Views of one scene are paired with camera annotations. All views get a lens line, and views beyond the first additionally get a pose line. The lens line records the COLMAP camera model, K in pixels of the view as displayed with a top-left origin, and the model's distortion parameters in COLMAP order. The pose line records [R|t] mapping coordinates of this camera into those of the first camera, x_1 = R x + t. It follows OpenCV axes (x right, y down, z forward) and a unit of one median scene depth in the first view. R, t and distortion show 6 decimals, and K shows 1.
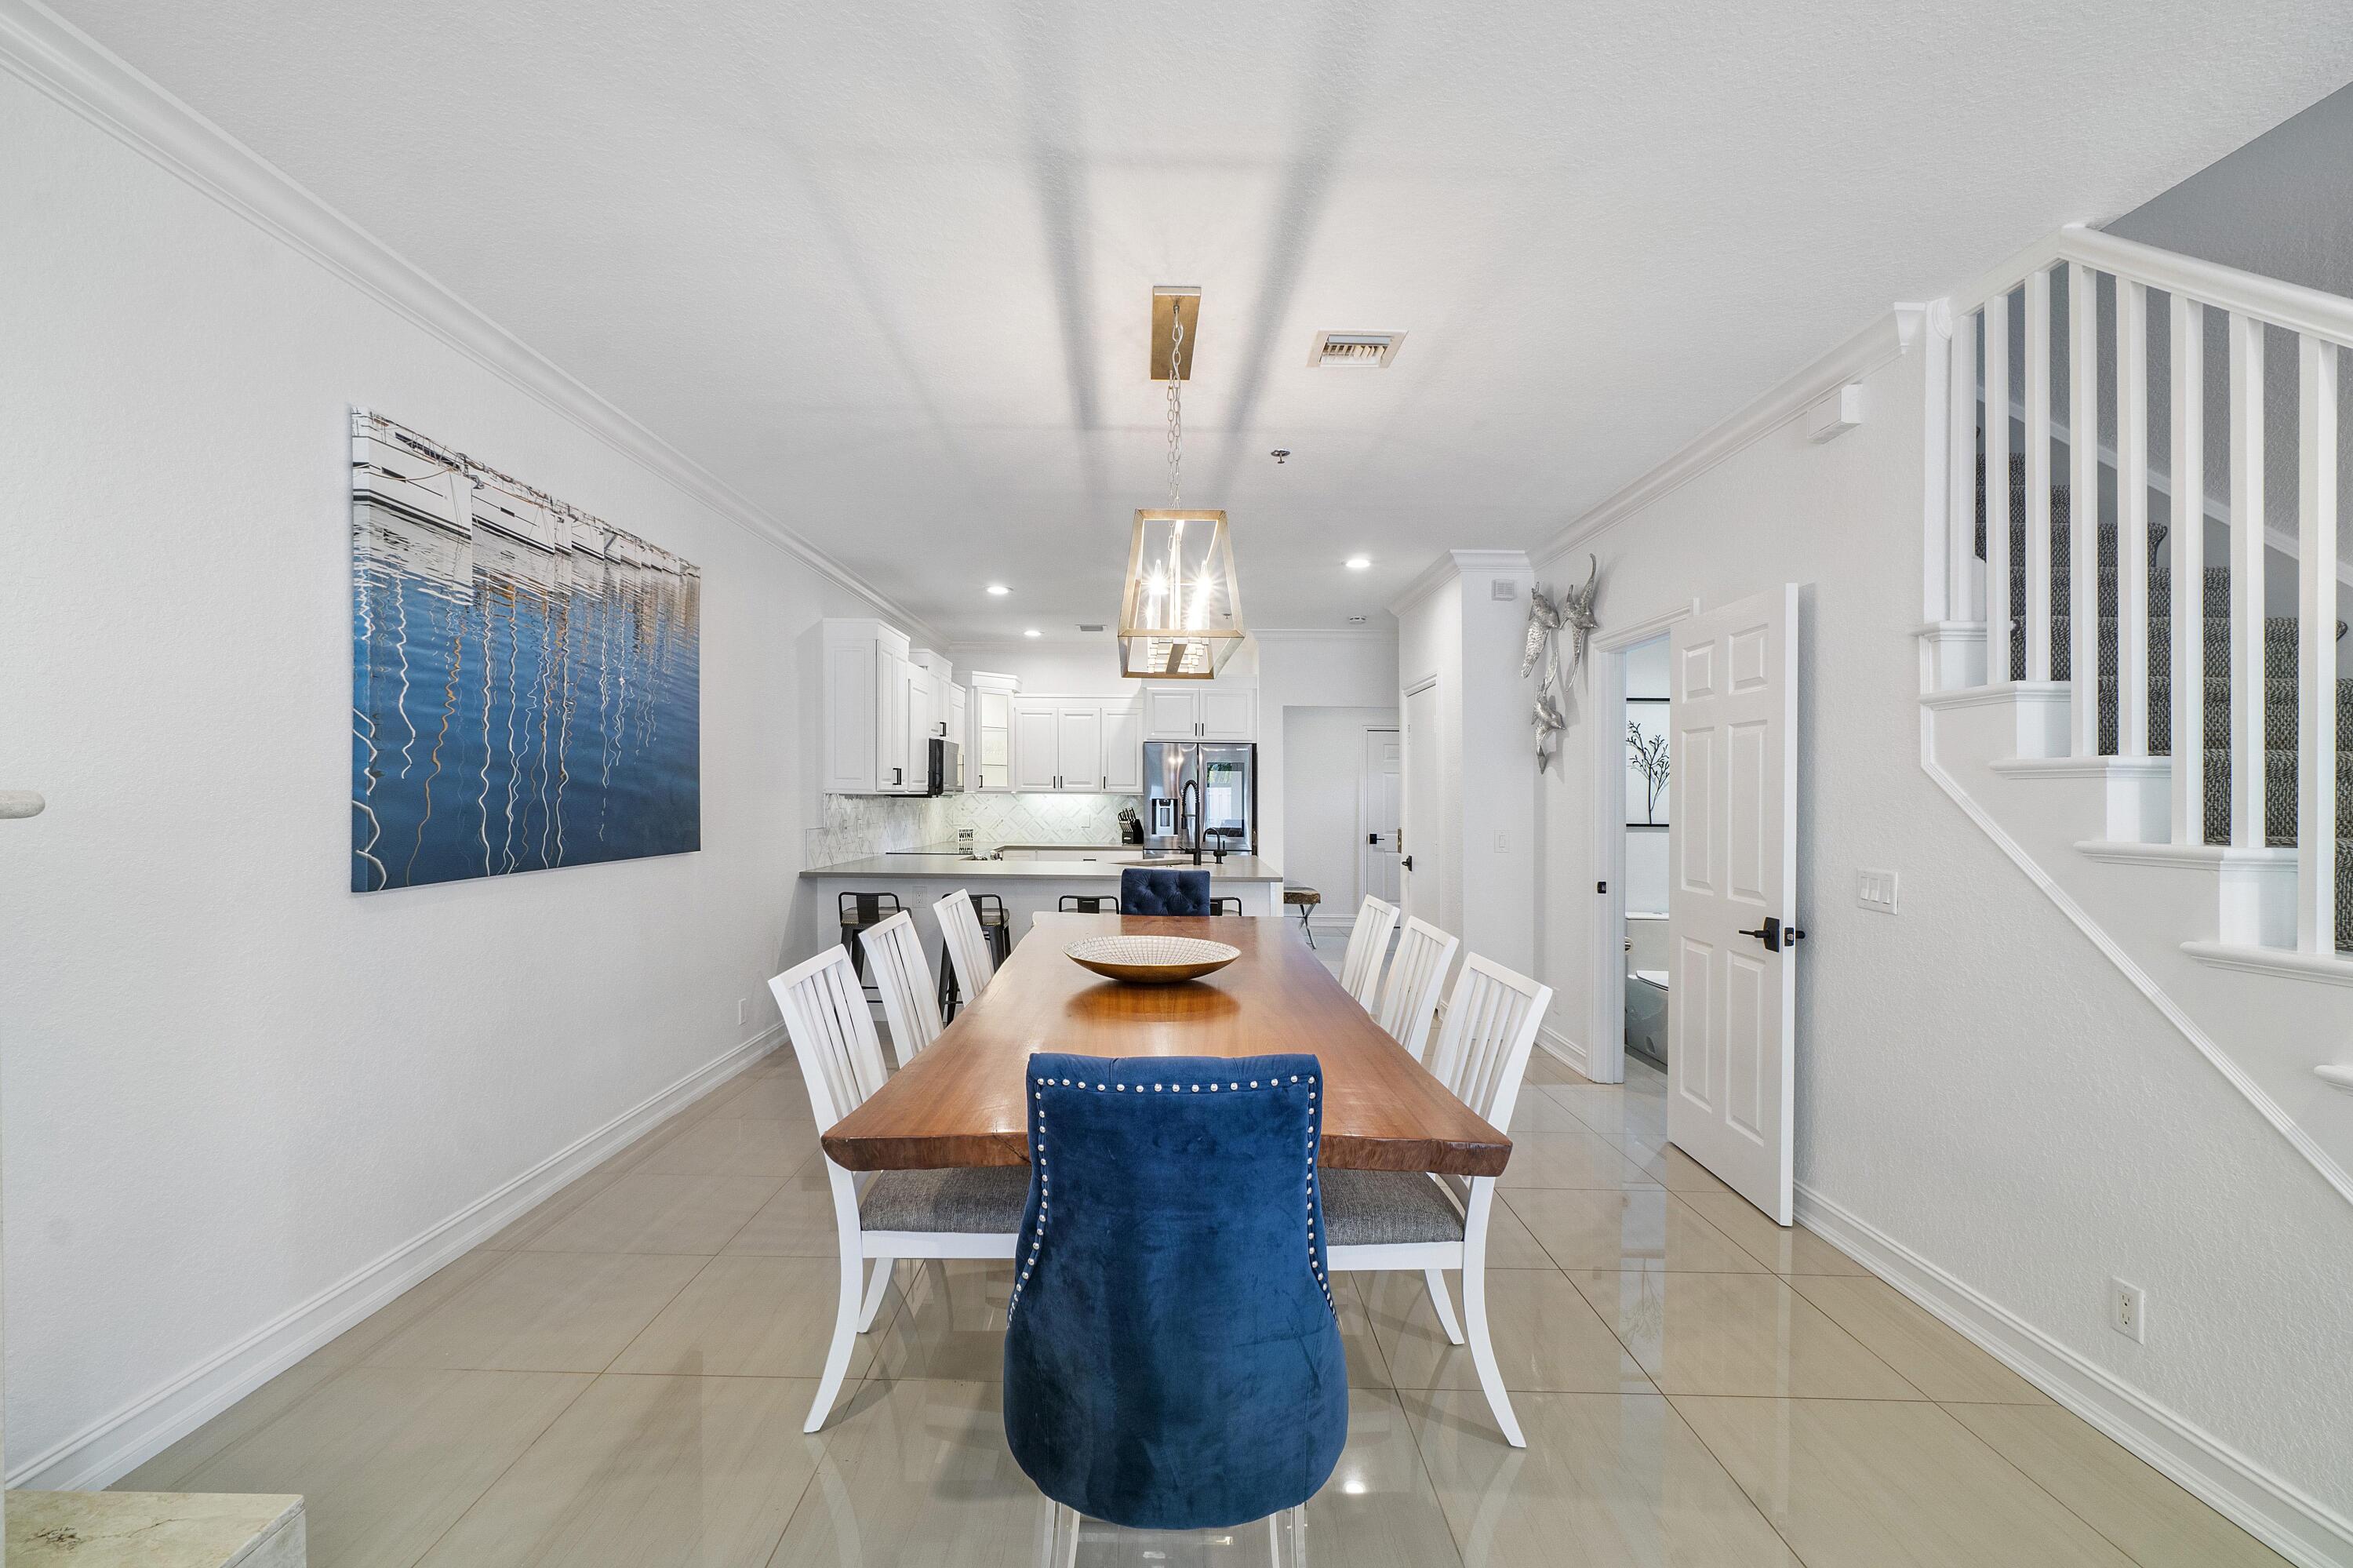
lens RADIAL K [[1020.7, 0, 1173.5], [0, 1020.7, 801.4], [0, 0, 1]] dist [-0.004502, -0.000631]
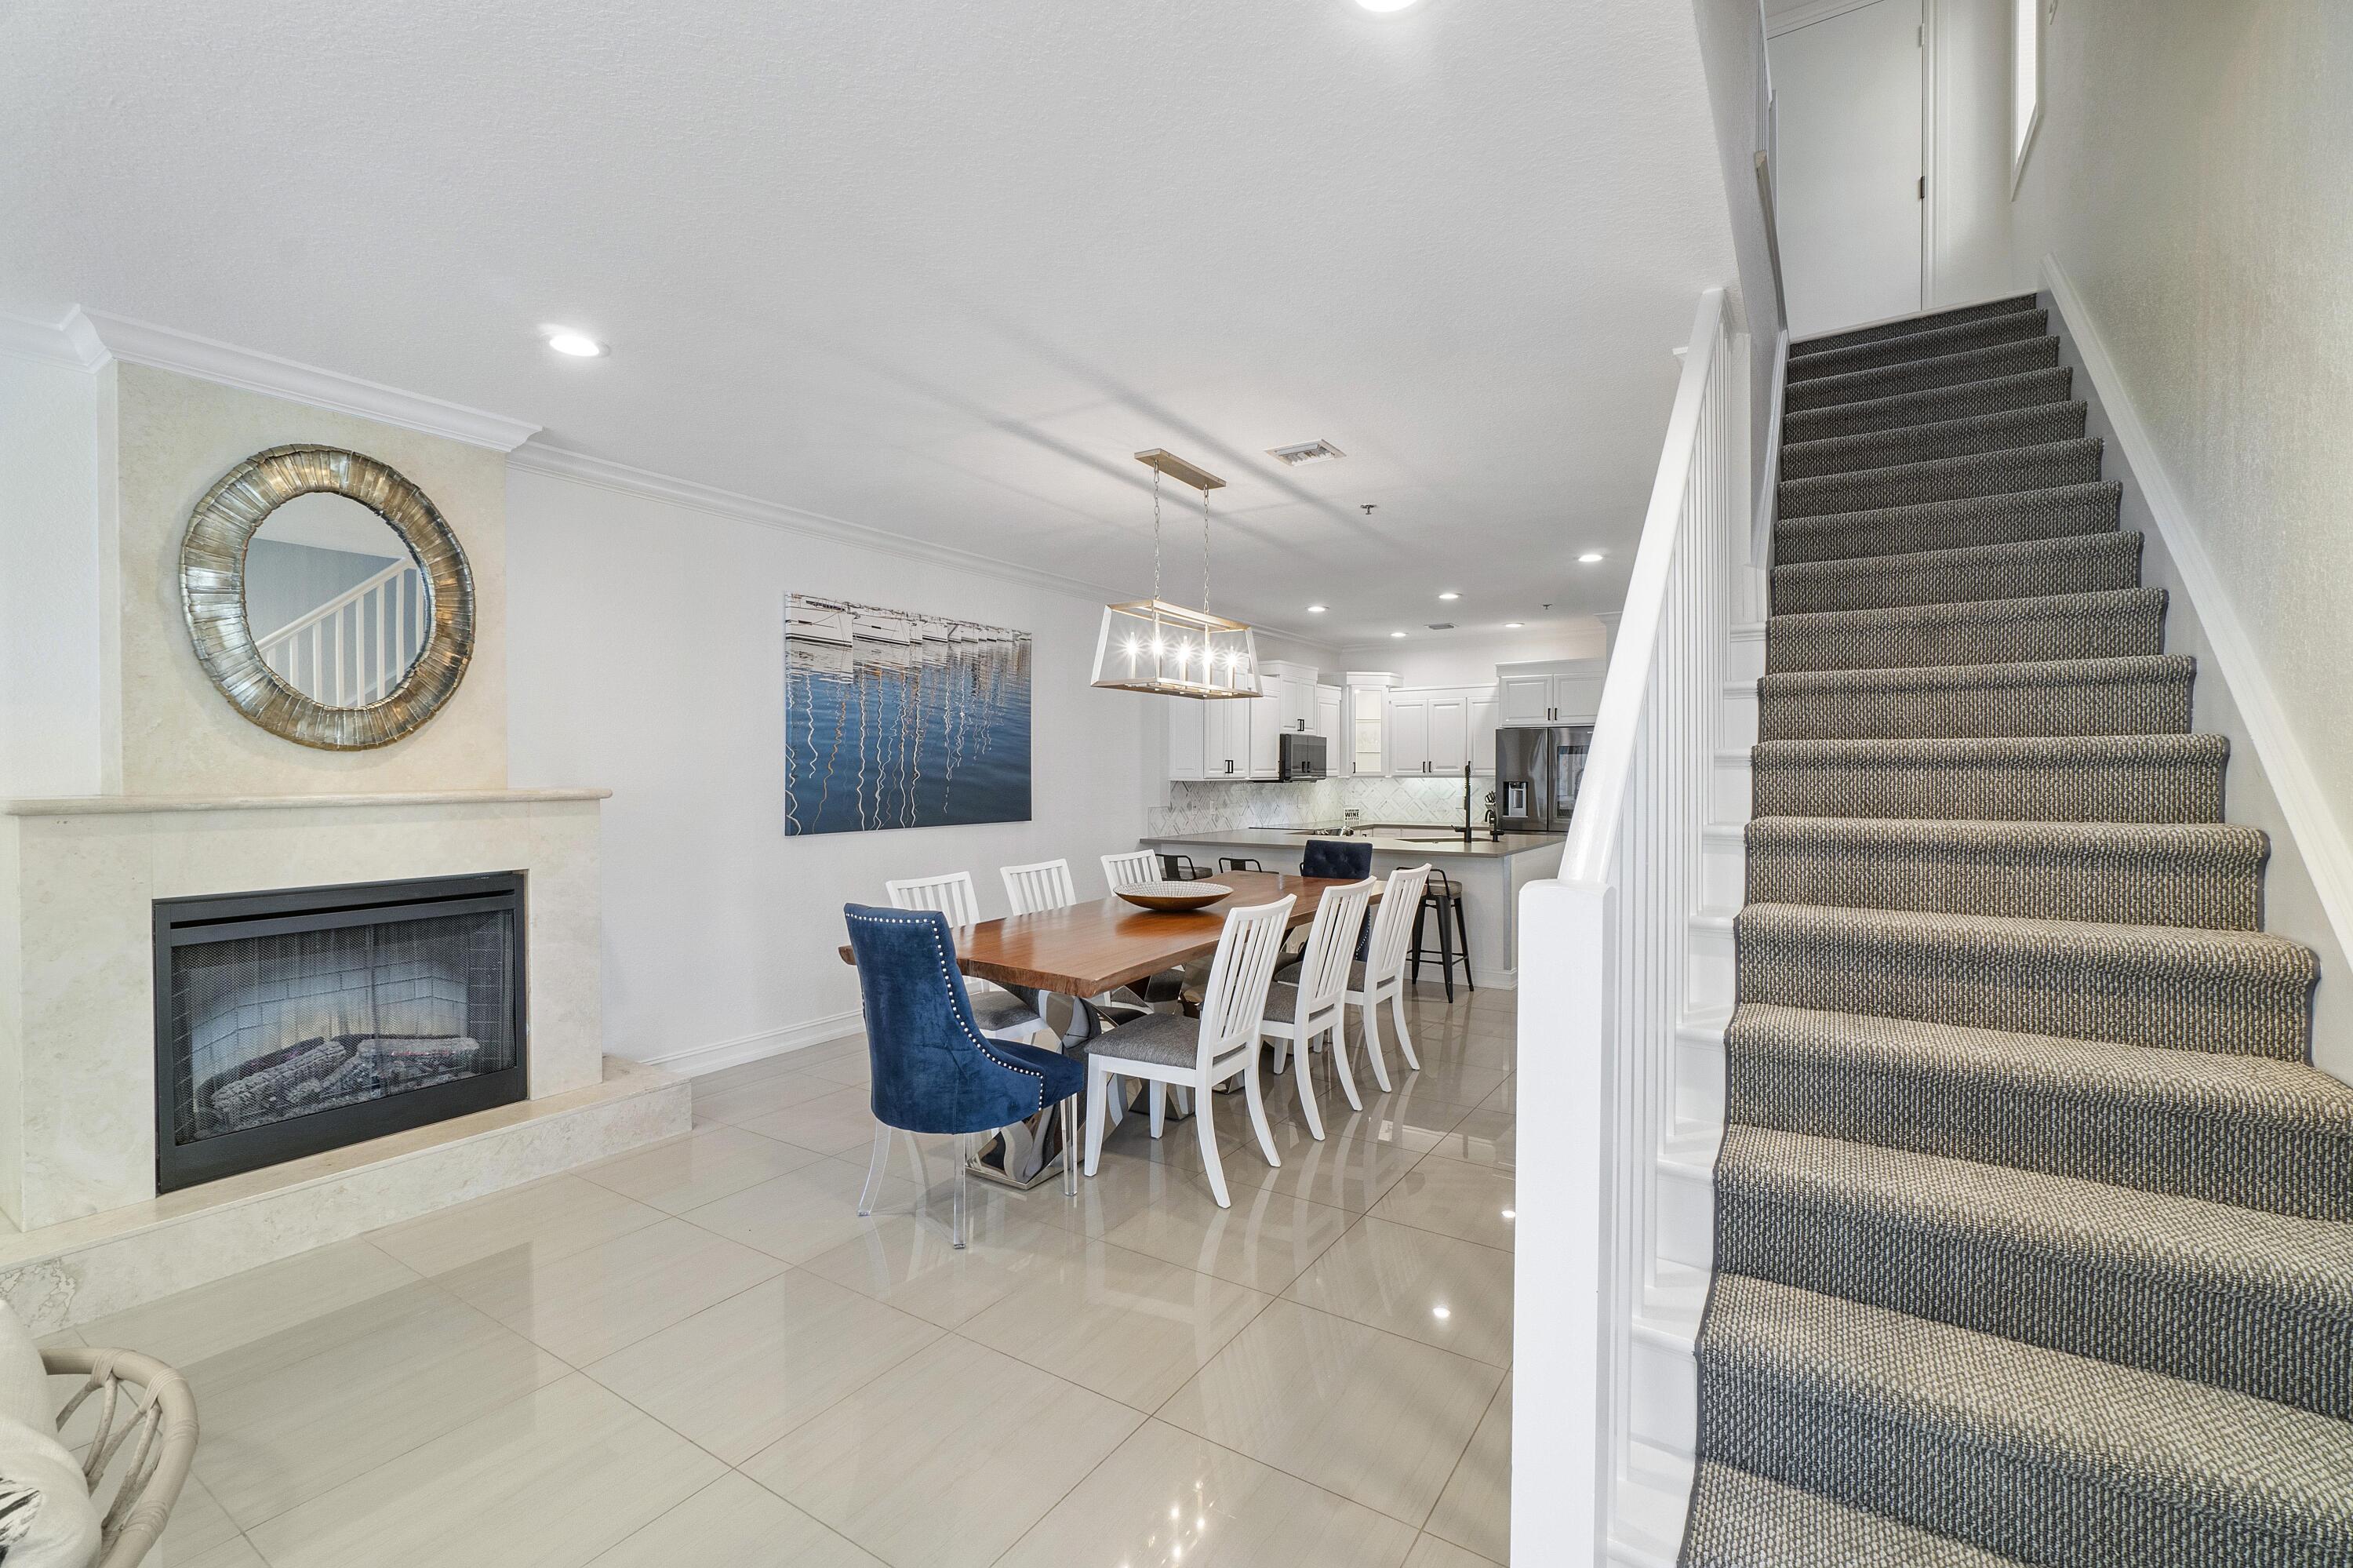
lens RADIAL K [[1023.8, 0, 1176.5], [0, 1023.8, 784.0], [0, 0, 1]] dist [0.000617, 0.000219]
pose [[0.844542, -0.005112, -0.535465, 0.720938], [0.005927, 0.999982, -0.000199, -0.005865], [0.535456, -0.003005, 0.844558, -0.225687]]
